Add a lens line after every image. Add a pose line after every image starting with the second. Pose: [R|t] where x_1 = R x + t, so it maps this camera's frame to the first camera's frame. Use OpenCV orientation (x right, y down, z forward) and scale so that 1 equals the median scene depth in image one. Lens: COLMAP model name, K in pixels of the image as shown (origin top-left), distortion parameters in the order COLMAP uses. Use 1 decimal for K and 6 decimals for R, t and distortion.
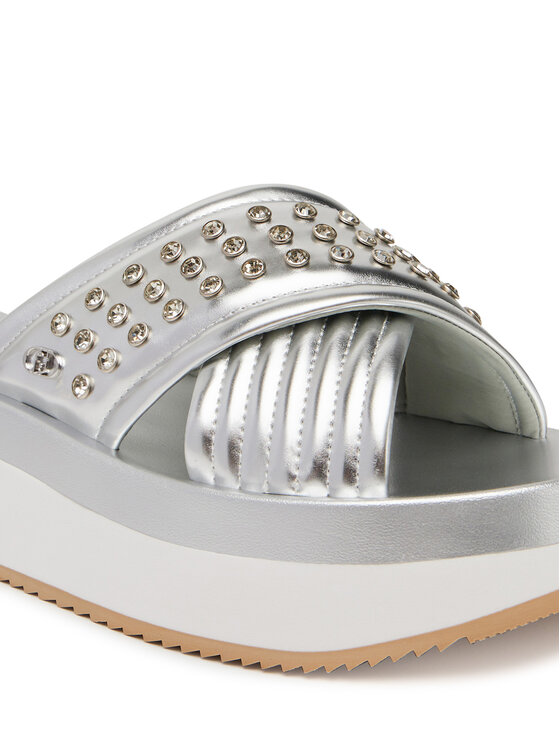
lens RADIAL K [[1009.0, 0, 284.0], [0, 1009.0, 367.5], [0, 0, 1]] dist [0.038554, 0.000000]
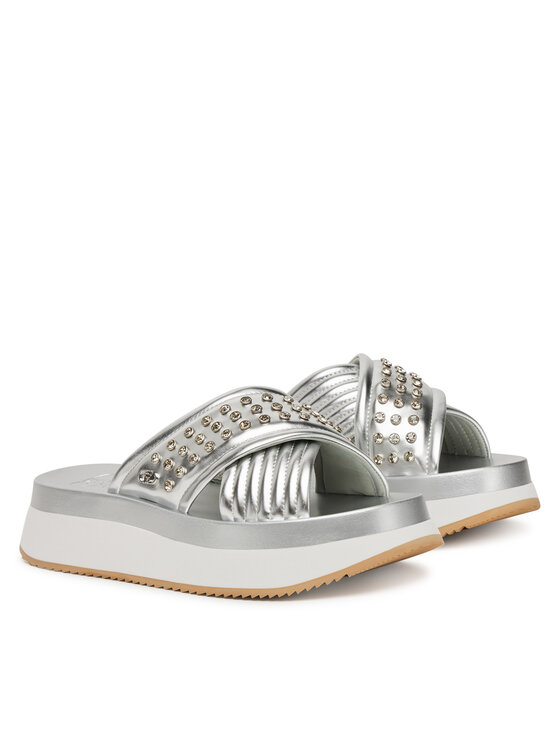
lens RADIAL K [[2196.4, 0, 279.7], [0, 2196.4, 372.7], [0, 0, 1]] dist [0.107426, 0.000000]
pose [[0.997226, -0.072342, -0.017527, 0.134985], [0.068432, 0.983670, -0.166466, 0.581369], [0.029284, 0.164805, 0.985891, -3.666334]]
